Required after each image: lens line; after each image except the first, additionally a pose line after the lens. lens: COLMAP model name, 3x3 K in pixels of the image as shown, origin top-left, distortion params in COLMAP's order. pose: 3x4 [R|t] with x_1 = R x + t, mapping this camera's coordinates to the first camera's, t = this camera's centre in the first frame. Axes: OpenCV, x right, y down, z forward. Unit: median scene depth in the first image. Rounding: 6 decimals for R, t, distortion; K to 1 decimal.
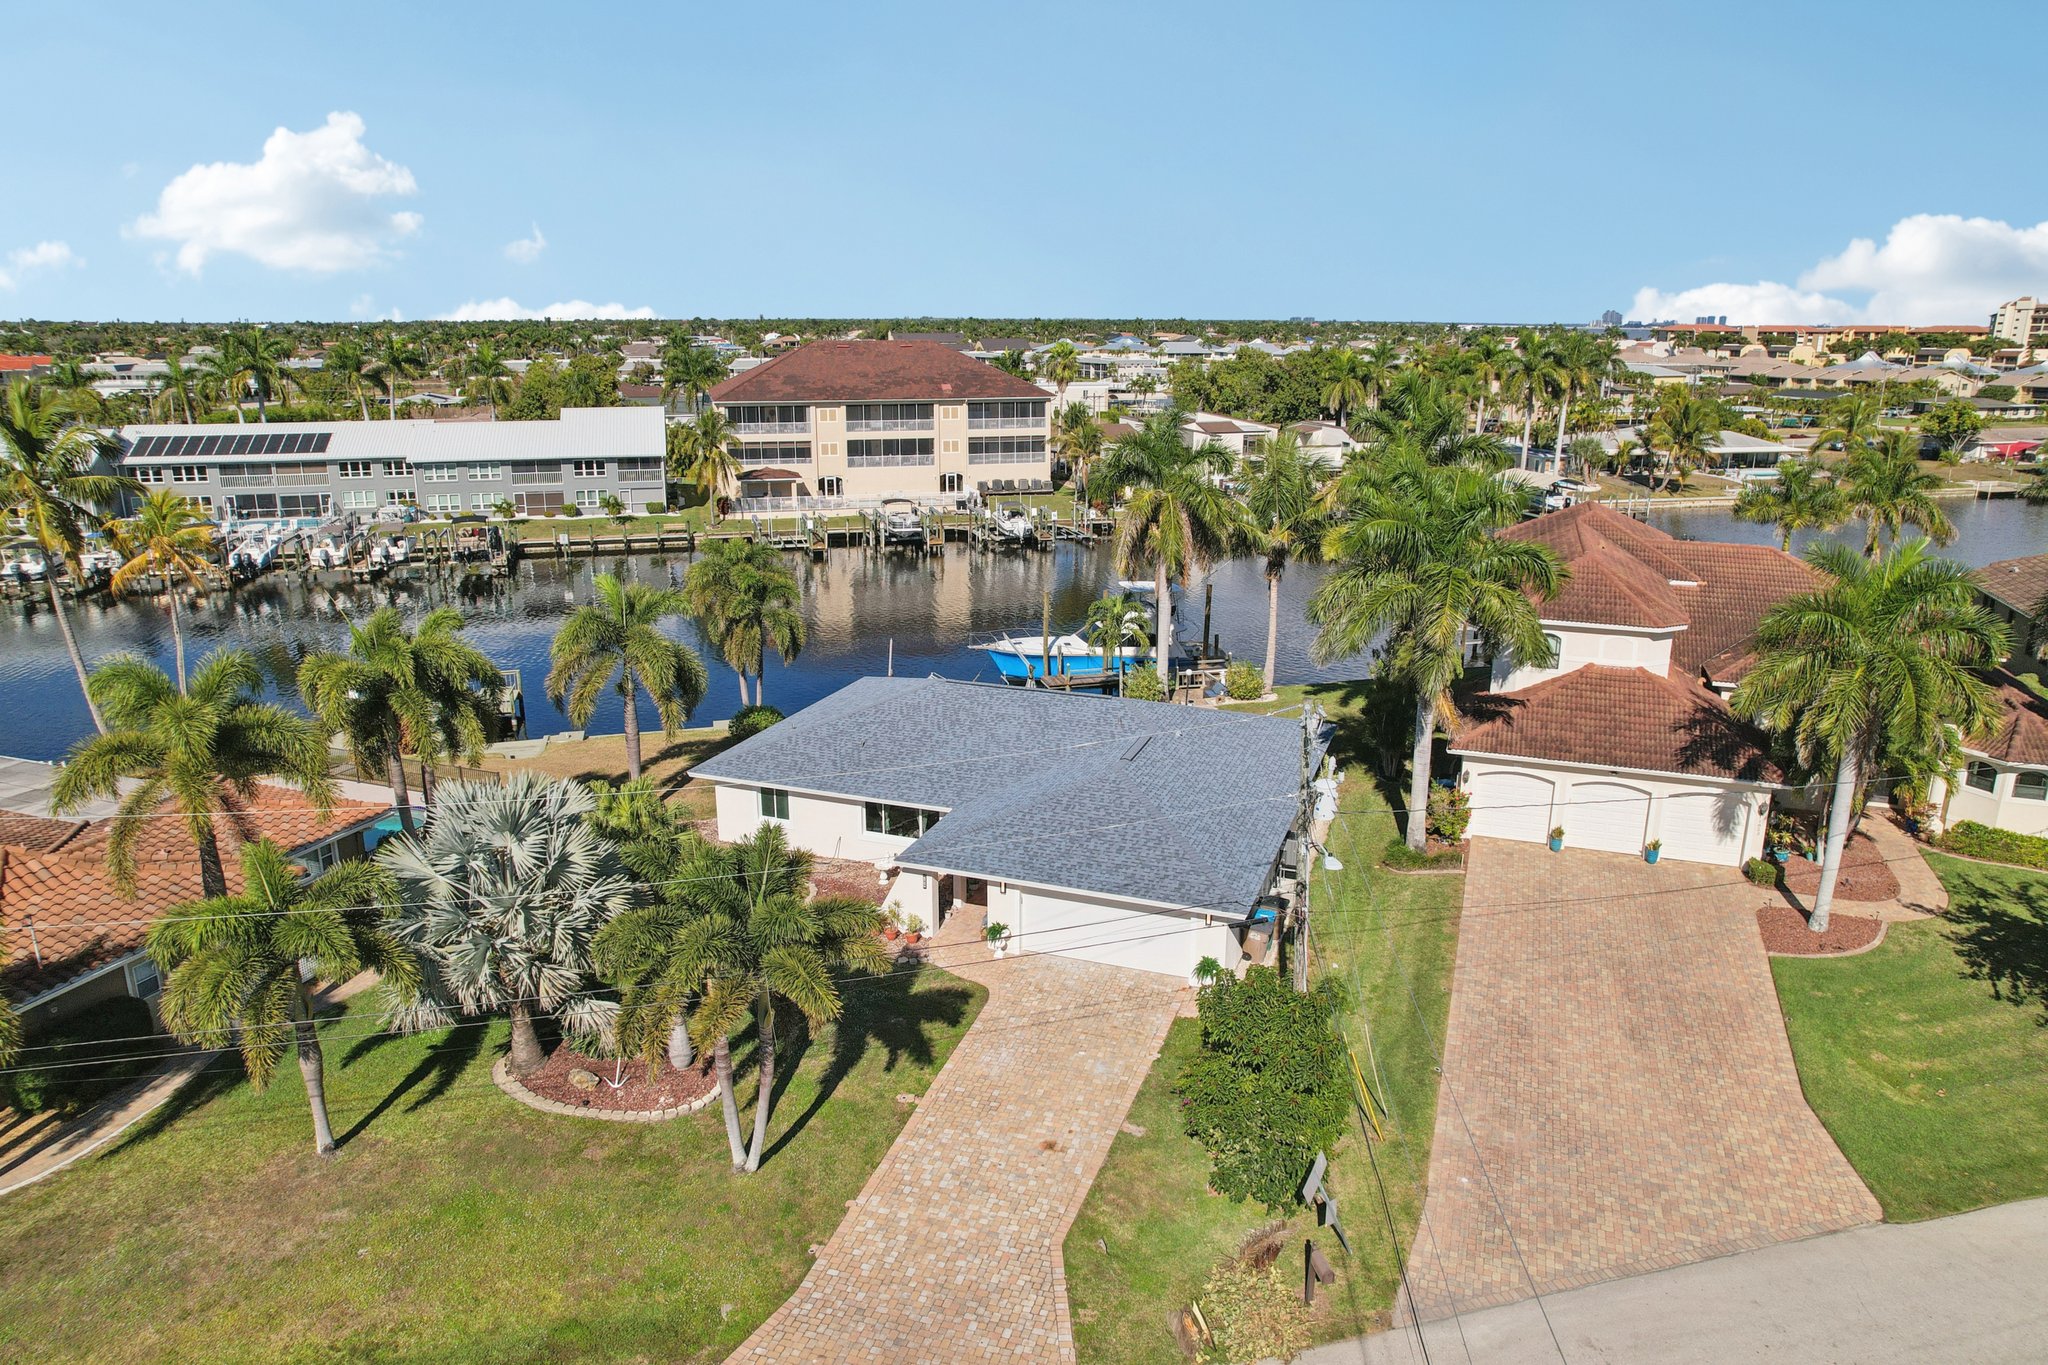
lens RADIAL K [[1314.8, 0, 1030.6], [0, 1314.8, 691.5], [0, 0, 1]] dist [-0.071229, 0.053532]
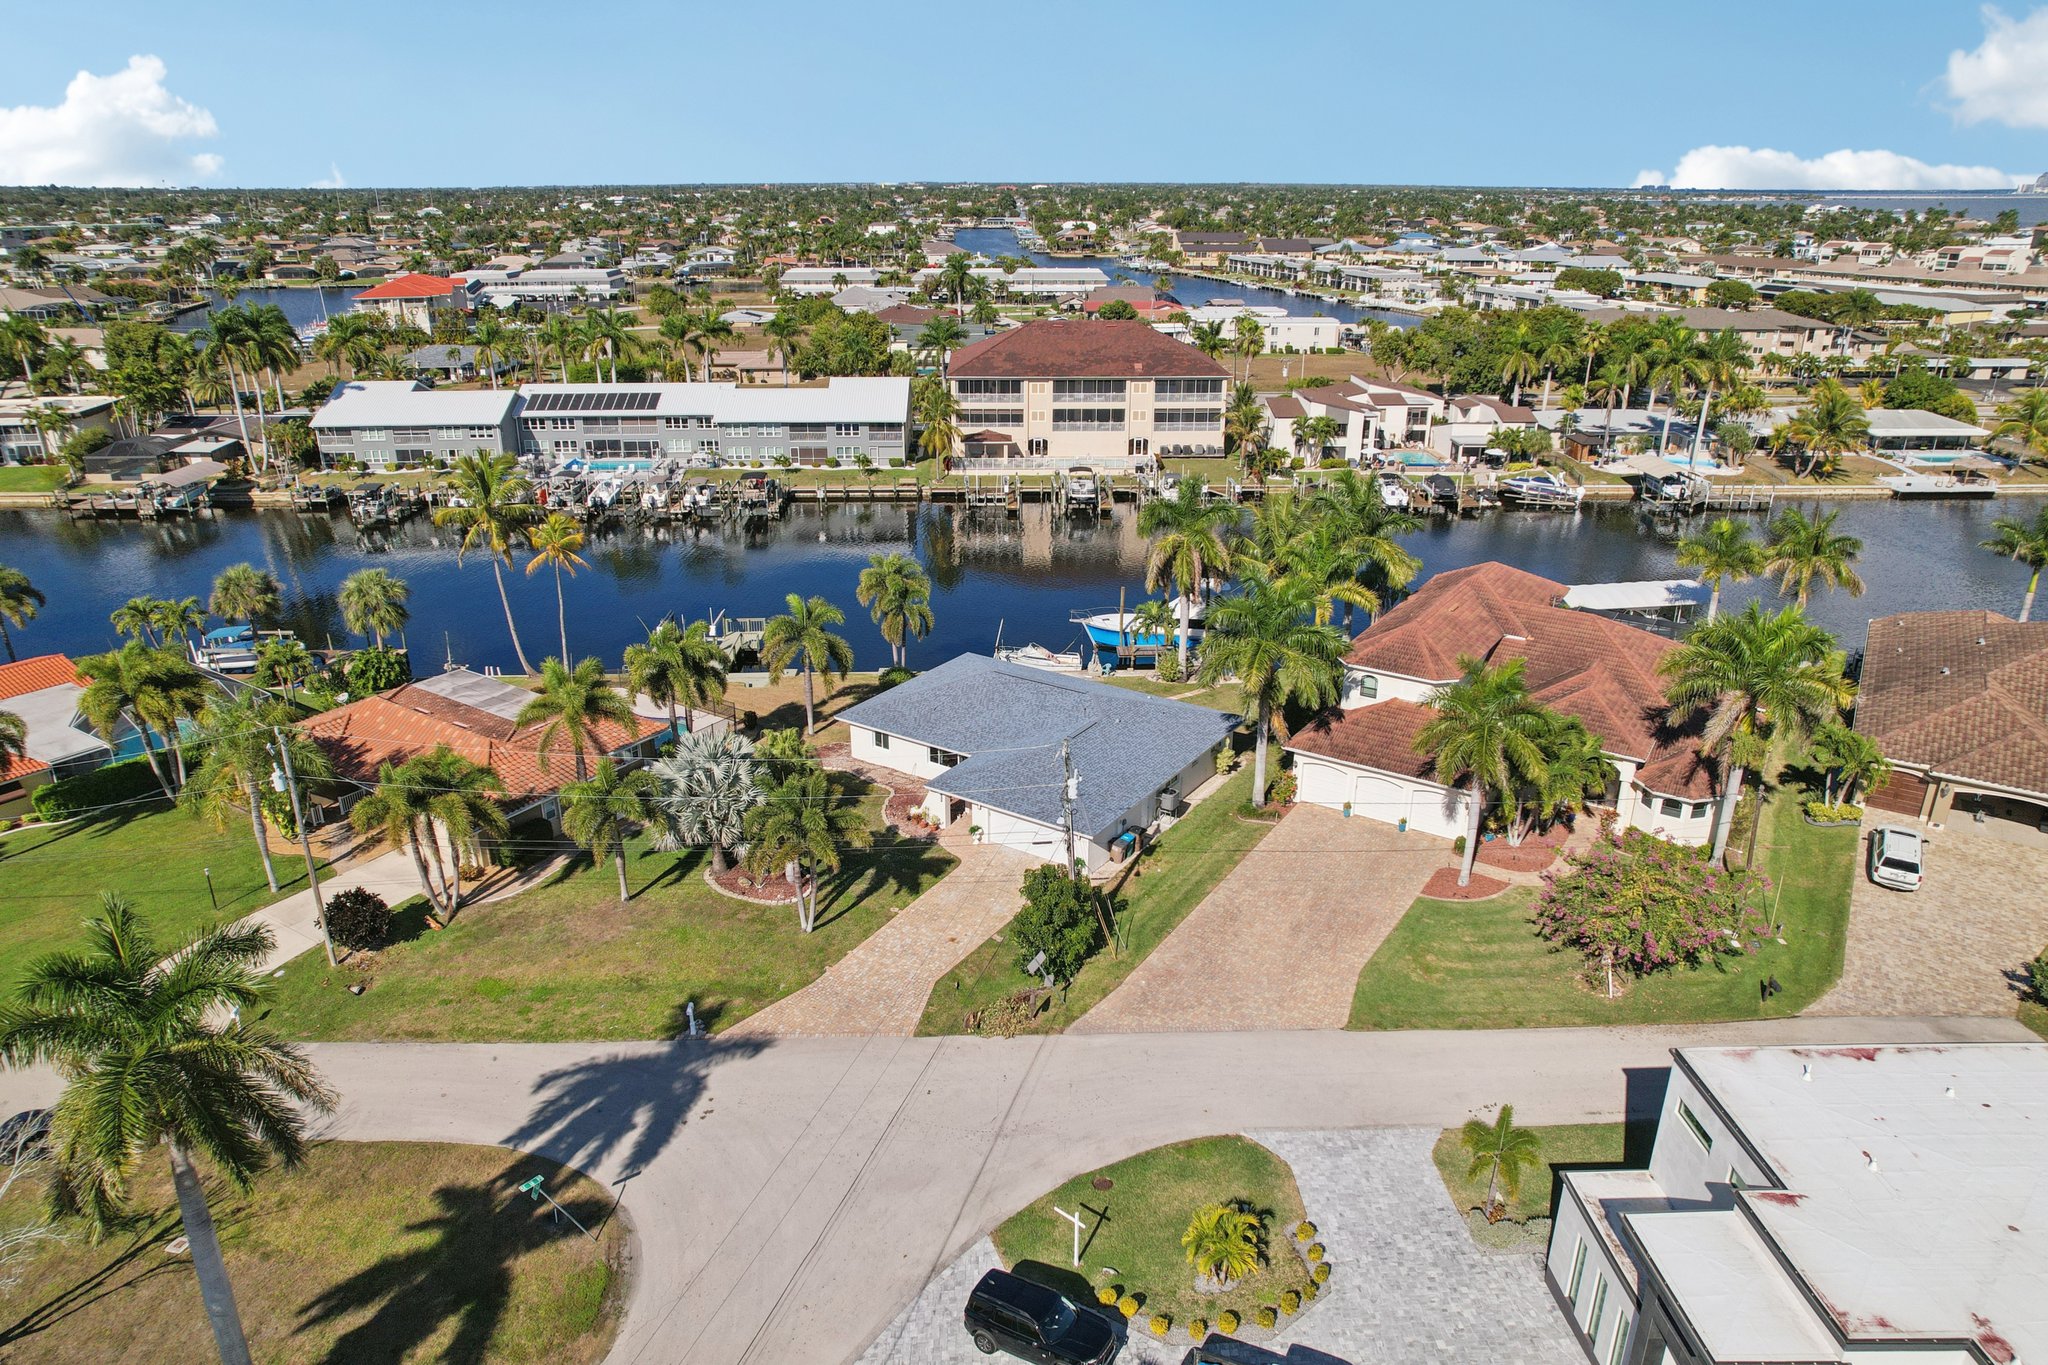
lens RADIAL K [[1300.4, 0, 1024.0], [0, 1300.4, 682.5], [0, 0, 1]] dist [-0.036577, 0.001277]
pose [[0.972383, 0.082254, -0.218415, 0.131726], [-0.061805, 0.993179, 0.098868, -0.063215], [0.225058, -0.082638, 0.970835, -0.223396]]
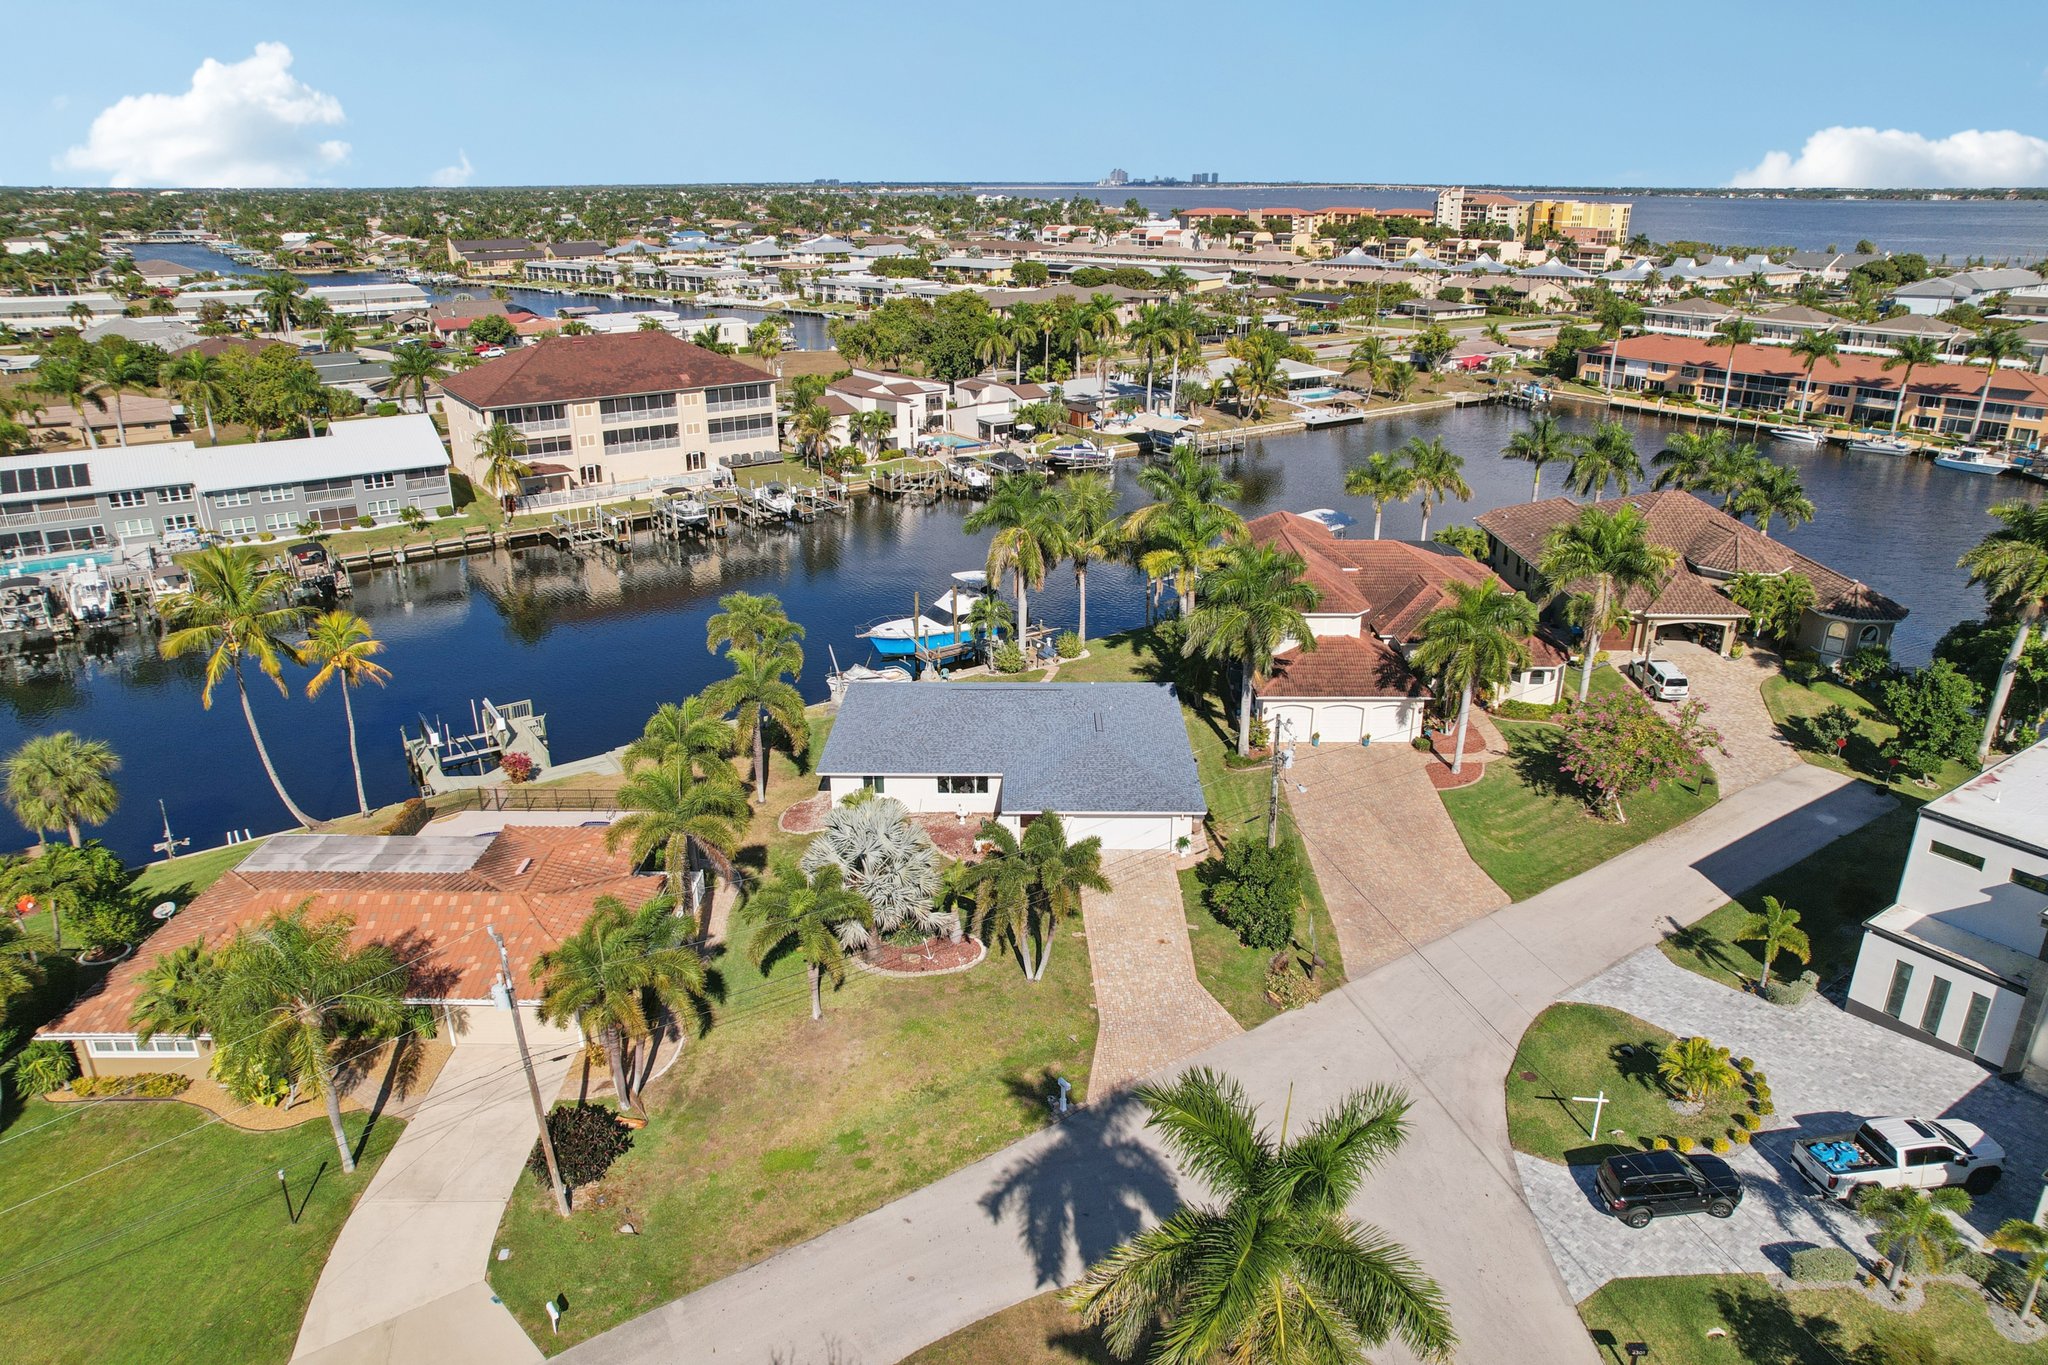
lens RADIAL K [[1310.1, 0, 1035.5], [0, 1310.1, 676.4], [0, 0, 1]] dist [-0.092184, 0.086133]
pose [[0.939903, -0.123887, 0.318174, -0.189953], [0.095154, 0.989975, 0.104376, -0.071897], [-0.327915, -0.067828, 0.942269, -0.201746]]
